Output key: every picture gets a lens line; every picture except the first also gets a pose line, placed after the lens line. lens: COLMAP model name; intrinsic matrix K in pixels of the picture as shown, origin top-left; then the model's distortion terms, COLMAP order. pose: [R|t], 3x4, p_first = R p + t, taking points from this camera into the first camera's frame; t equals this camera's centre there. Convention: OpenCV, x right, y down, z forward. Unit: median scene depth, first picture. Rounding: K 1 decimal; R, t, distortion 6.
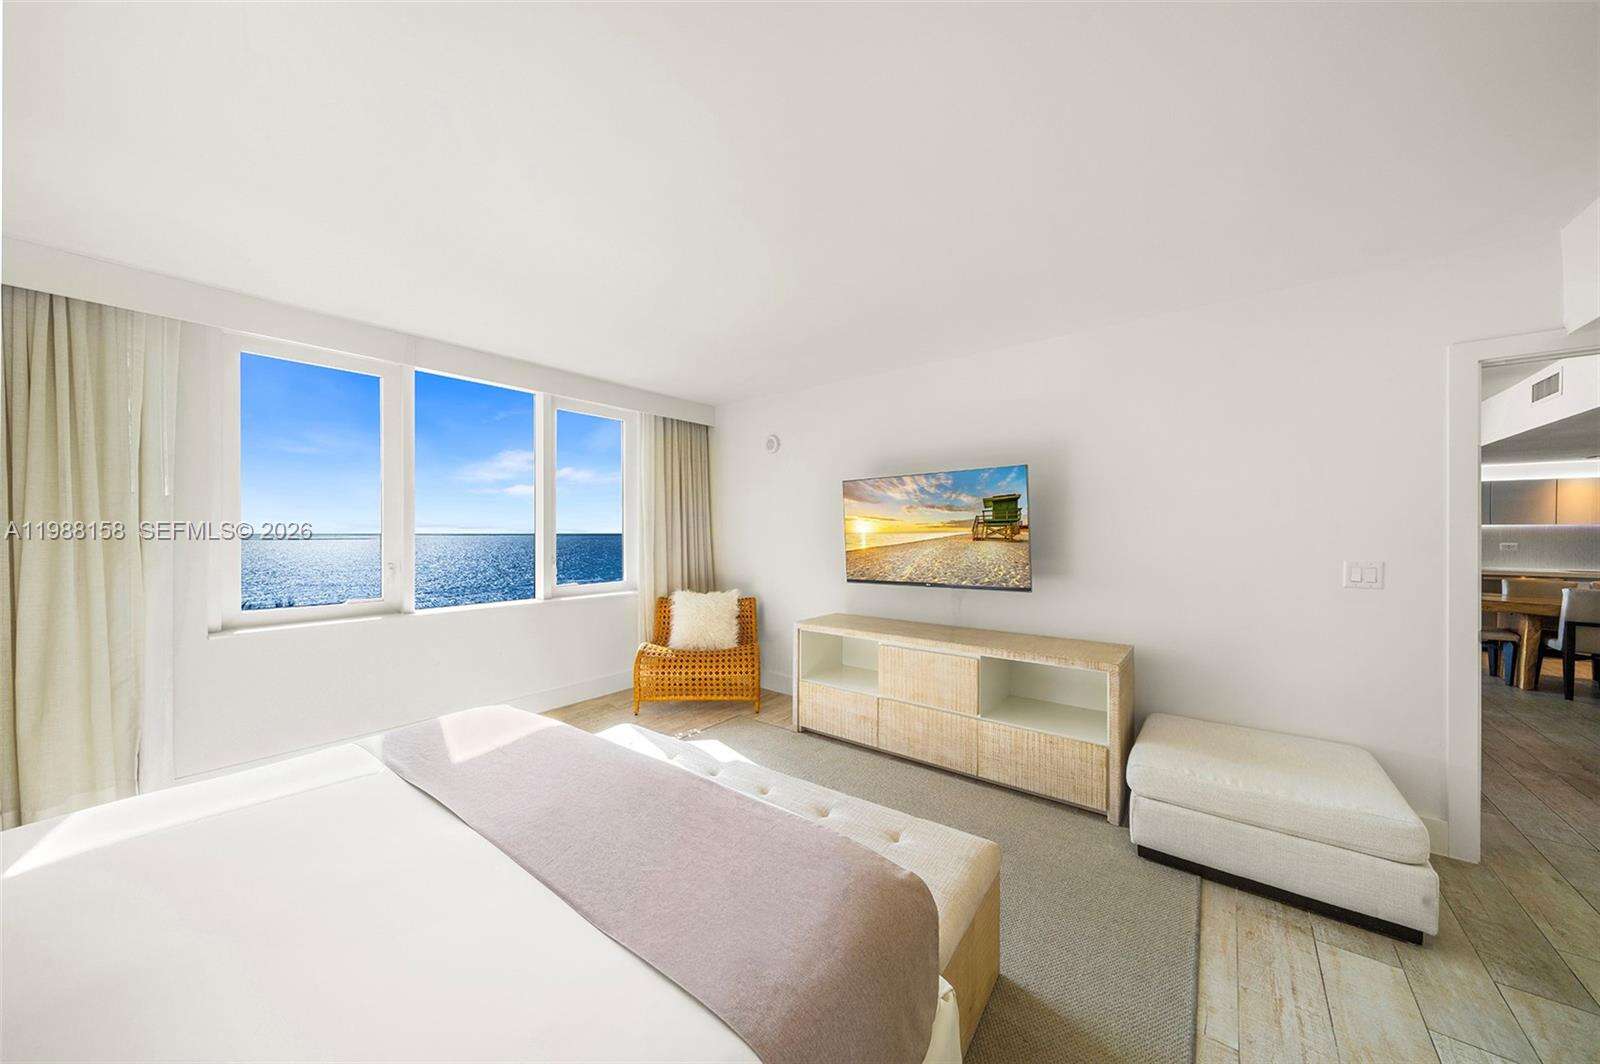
lens RADIAL K [[539.9, 0, 795.2], [0, 539.9, 530.1], [0, 0, 1]] dist [-0.001989, 0.000213]
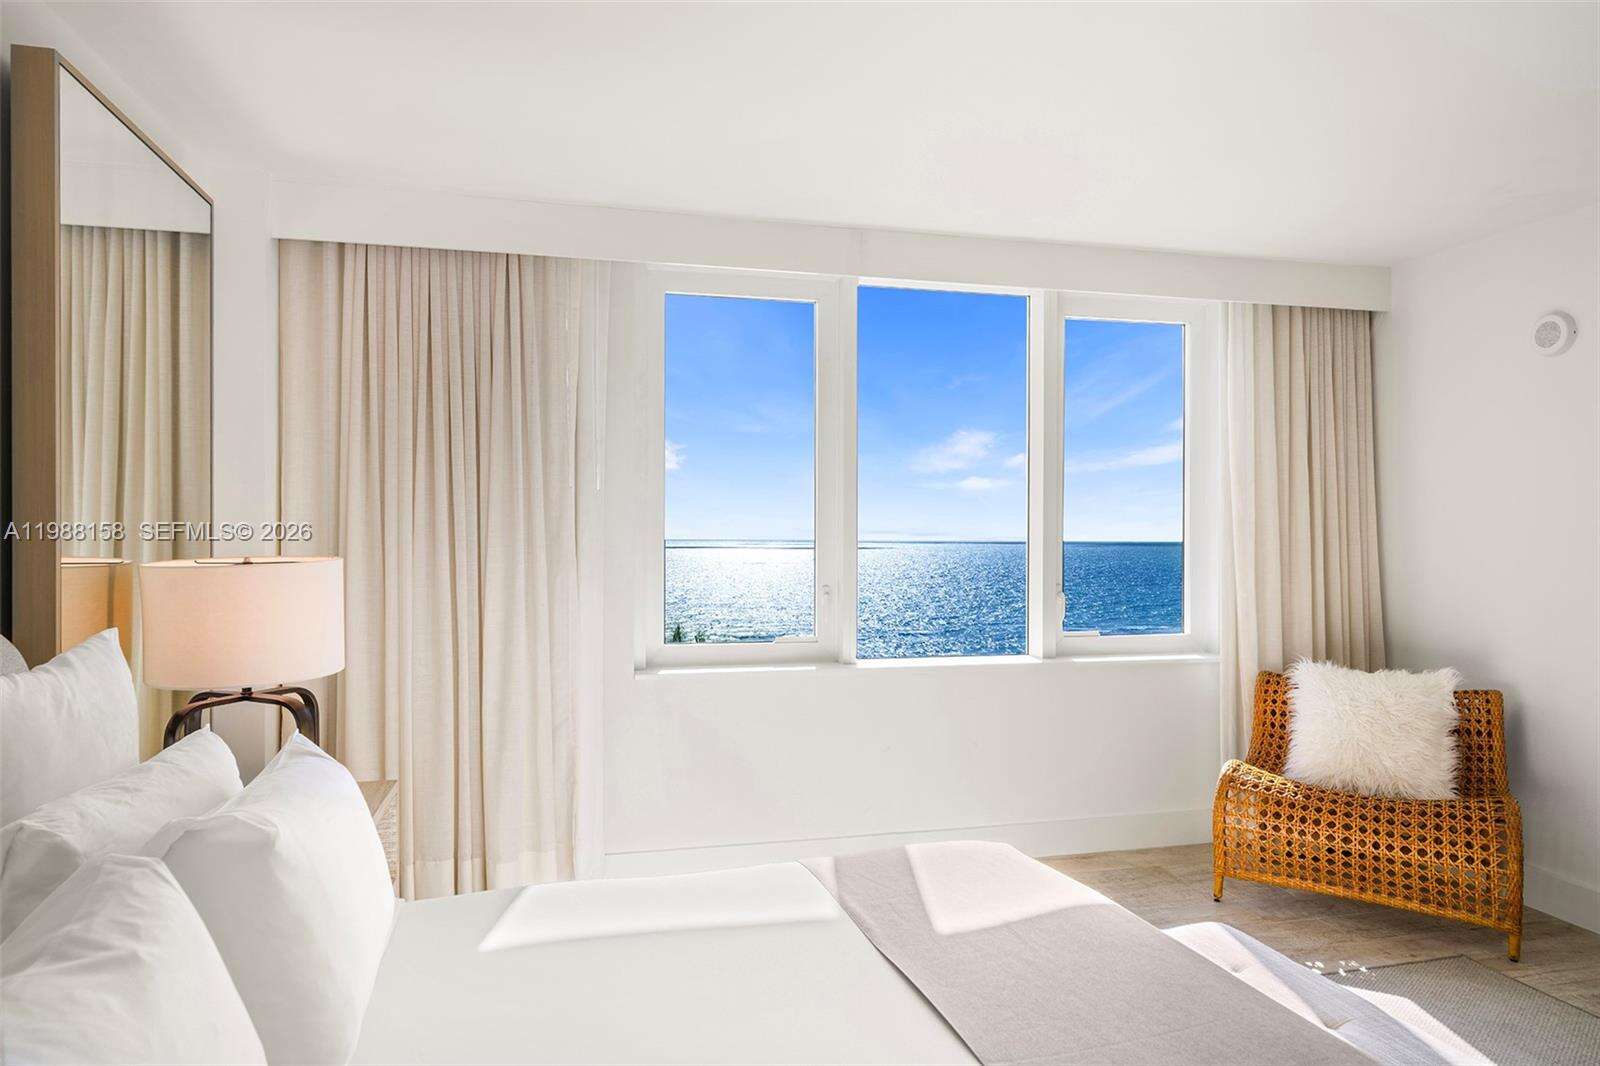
lens RADIAL K [[985.3, 0, 797.6], [0, 985.3, 546.9], [0, 0, 1]] dist [0.014110, -0.000887]
pose [[0.789561, 0.005029, -0.613652, -0.037978], [-0.002094, 0.999983, 0.005501, 0.007015], [0.613669, -0.003059, 0.789558, 0.029743]]
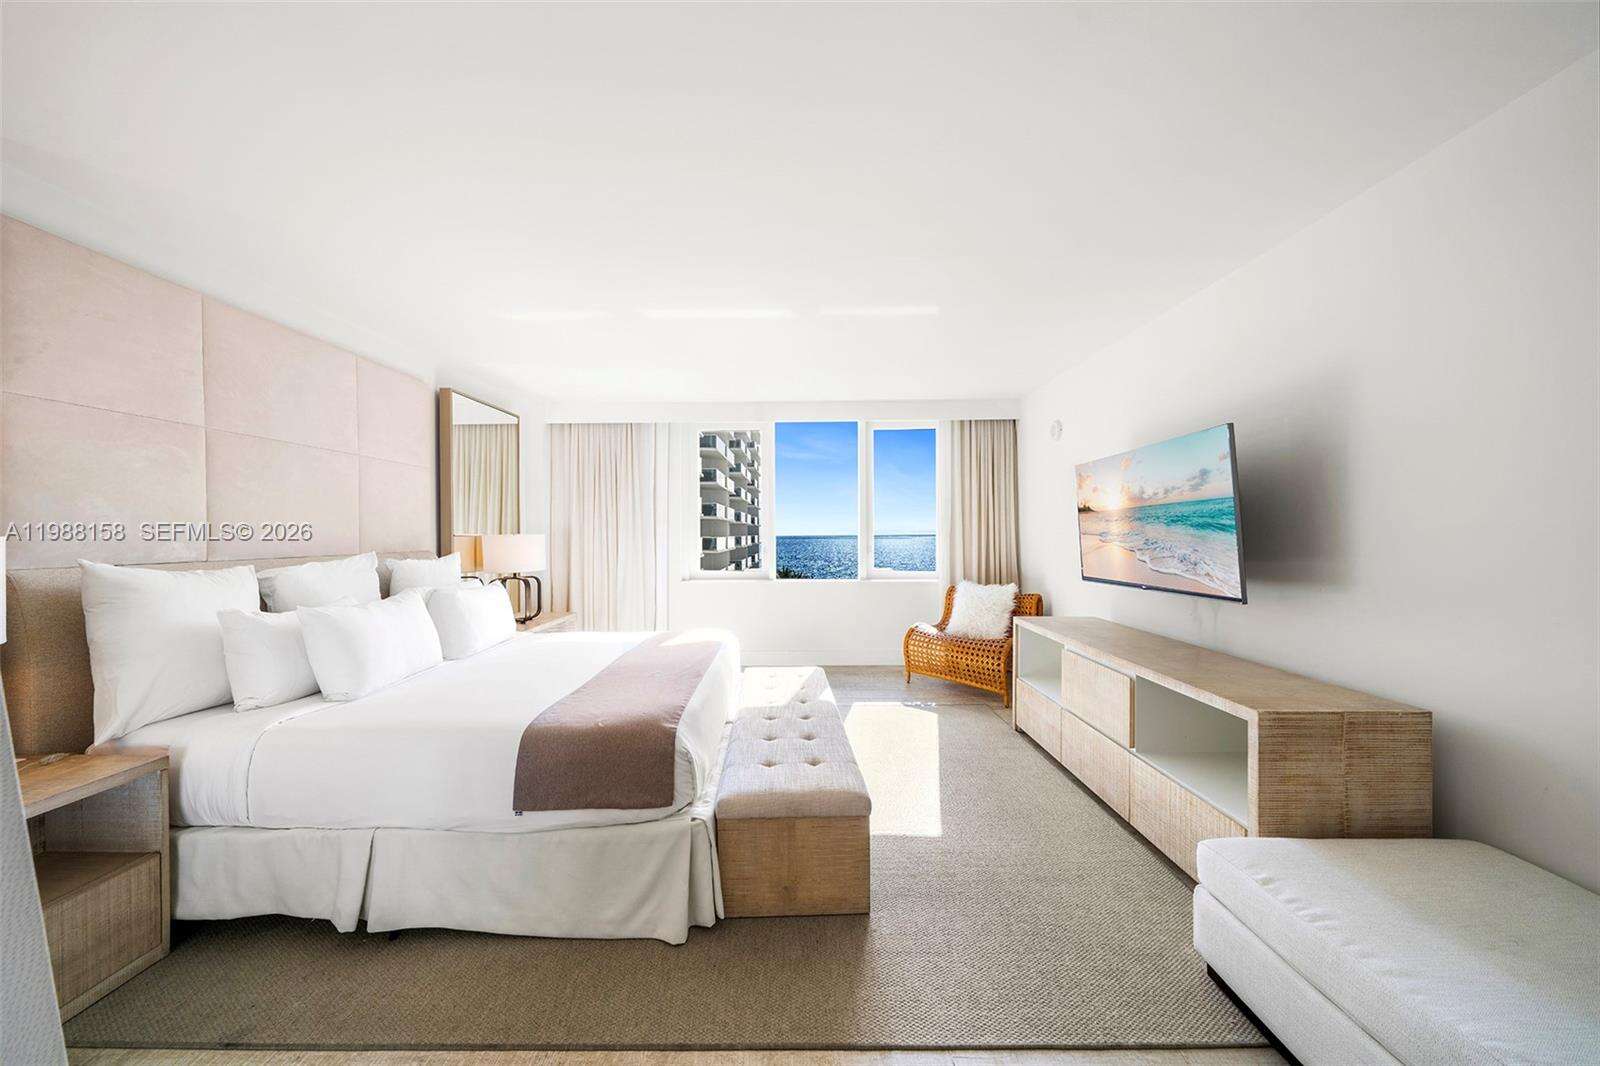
lens RADIAL K [[539.9, 0, 789.3], [0, 539.9, 536.5], [0, 0, 1]] dist [-0.001989, 0.000213]
pose [[0.610017, 0.003891, -0.792379, 0.483290], [0.003265, 0.999967, 0.007424, 0.015909], [0.792382, -0.007116, 0.609984, 0.084013]]
